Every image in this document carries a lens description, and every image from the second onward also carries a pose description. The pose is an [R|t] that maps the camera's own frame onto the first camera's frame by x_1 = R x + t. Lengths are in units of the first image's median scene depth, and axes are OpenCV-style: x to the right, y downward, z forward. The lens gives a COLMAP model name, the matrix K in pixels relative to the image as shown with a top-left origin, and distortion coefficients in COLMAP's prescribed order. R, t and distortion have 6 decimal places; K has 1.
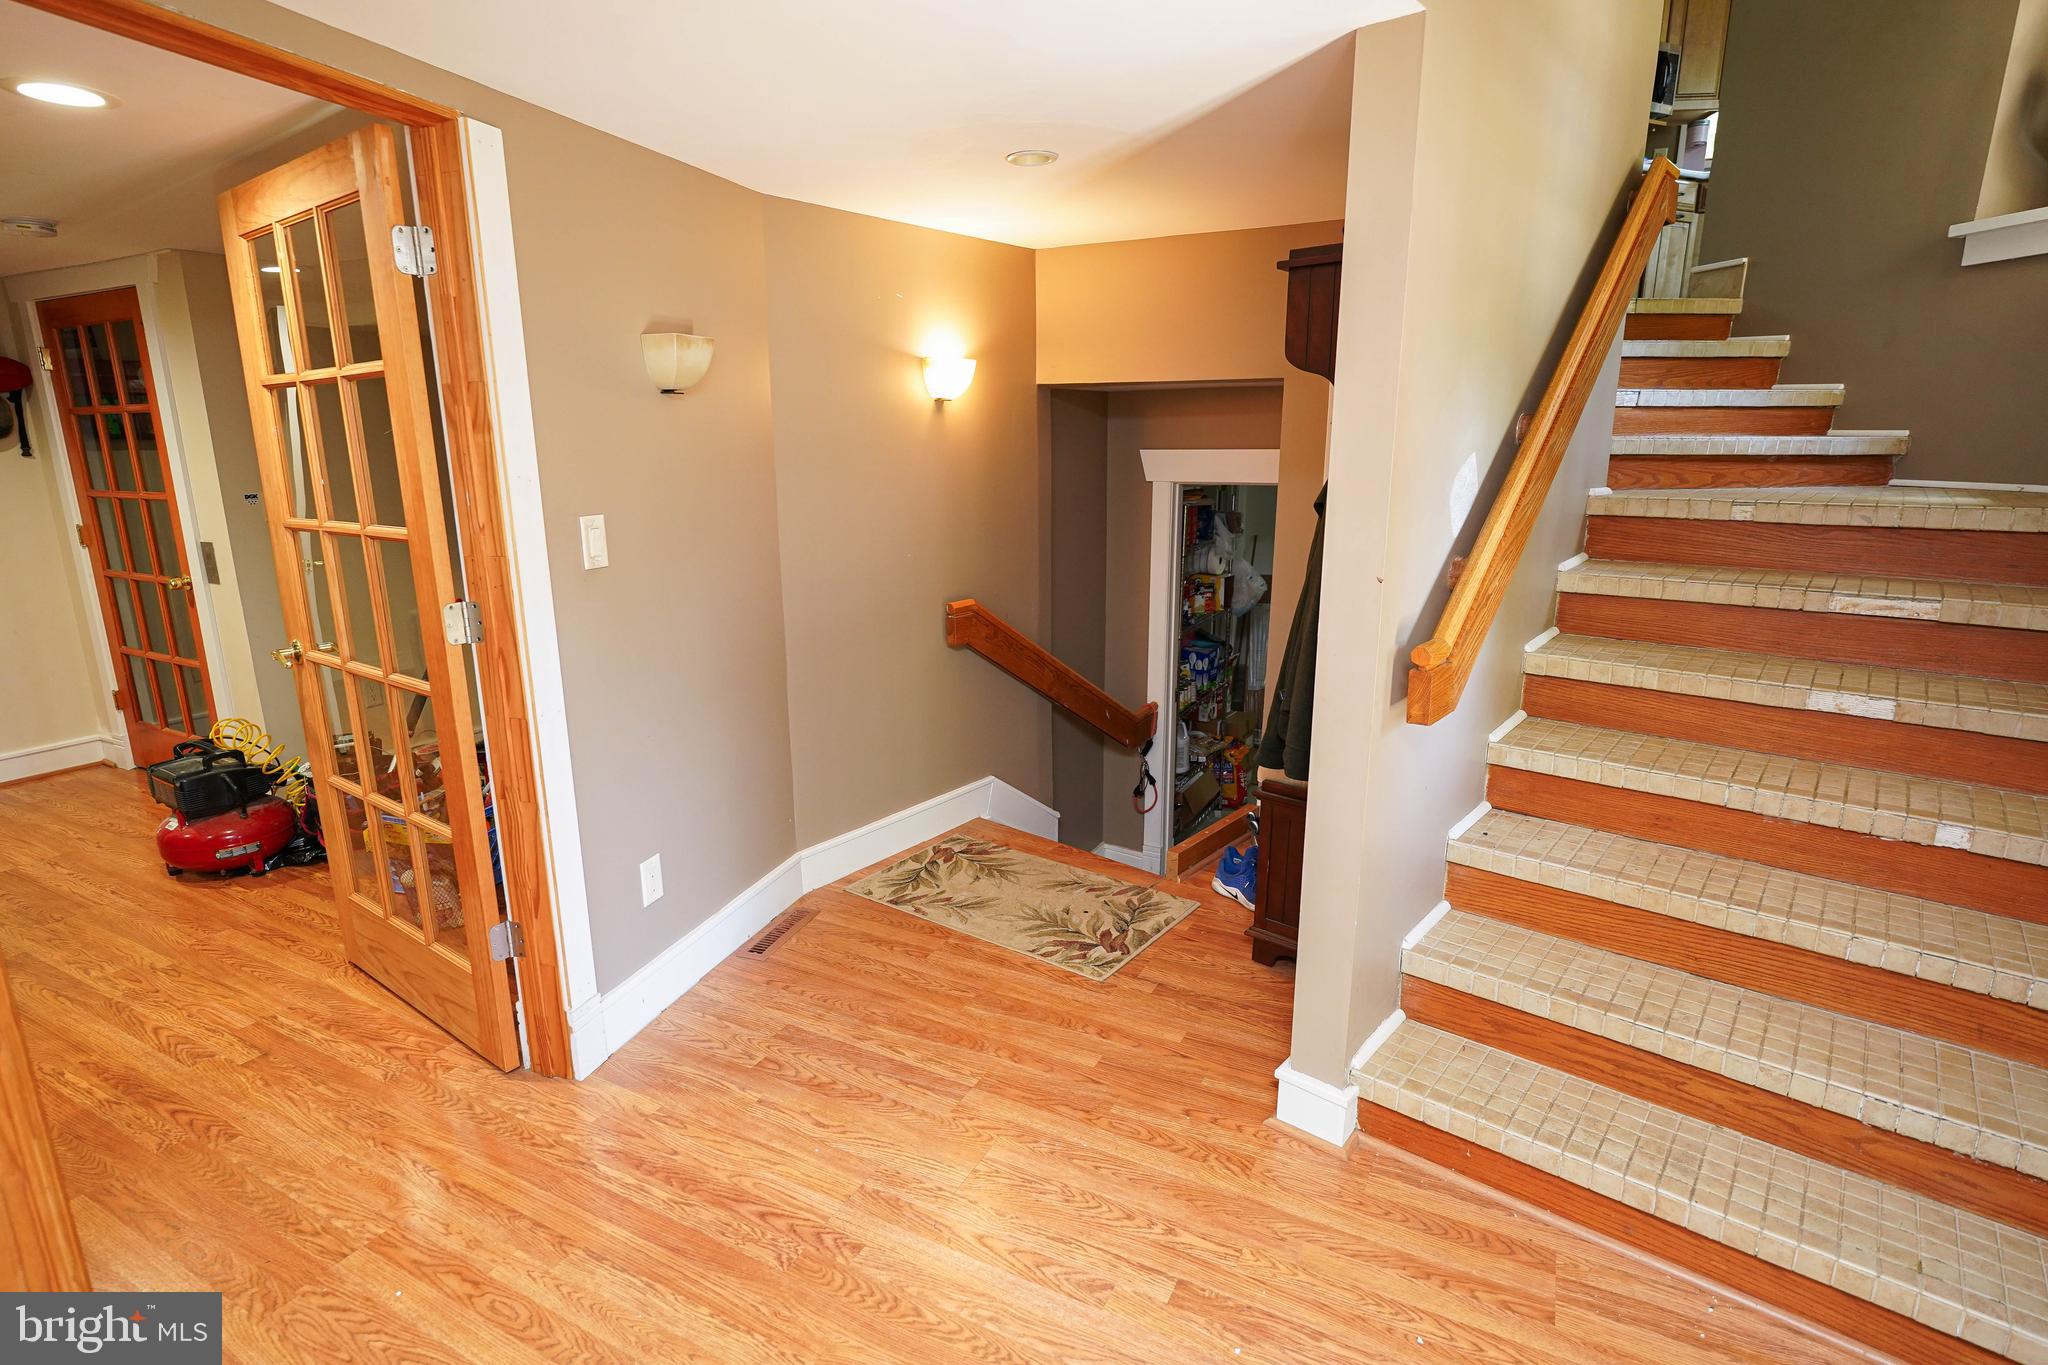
lens RADIAL K [[997.7, 0, 1022.4], [0, 997.7, 673.5], [0, 0, 1]] dist [-0.001546, -0.000246]
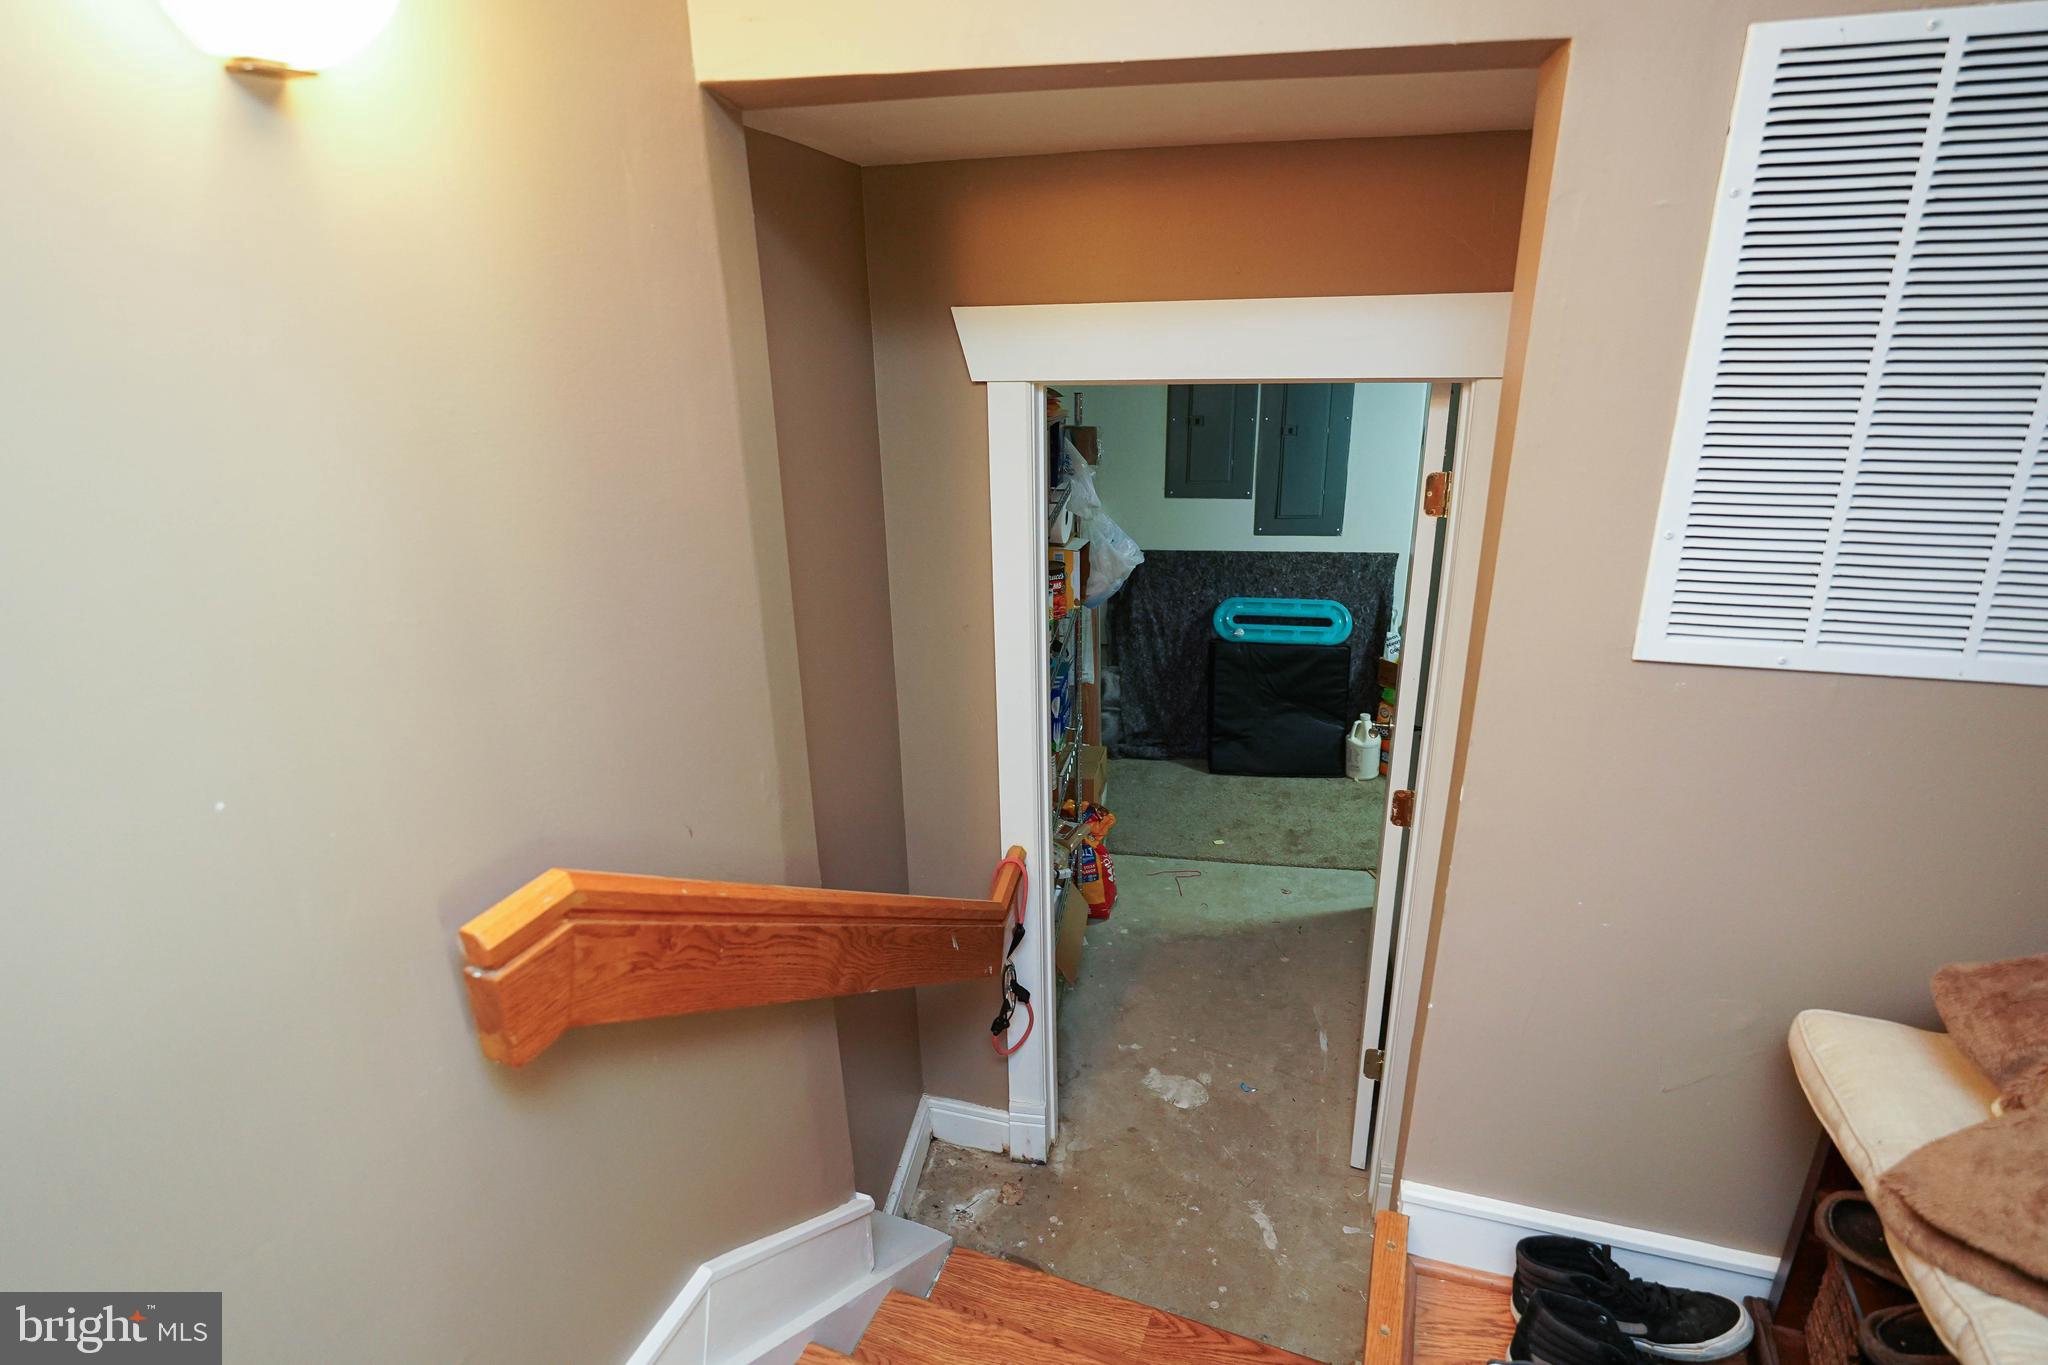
lens RADIAL K [[1041.8, 0, 1024.0], [0, 1041.8, 682.5], [0, 0, 1]] dist [0.000567, -0.000017]
pose [[0.945709, -0.122188, 0.301171, -0.007171], [0.085669, 0.987586, 0.131663, -0.117328], [-0.313519, -0.098714, 0.944437, 0.531228]]
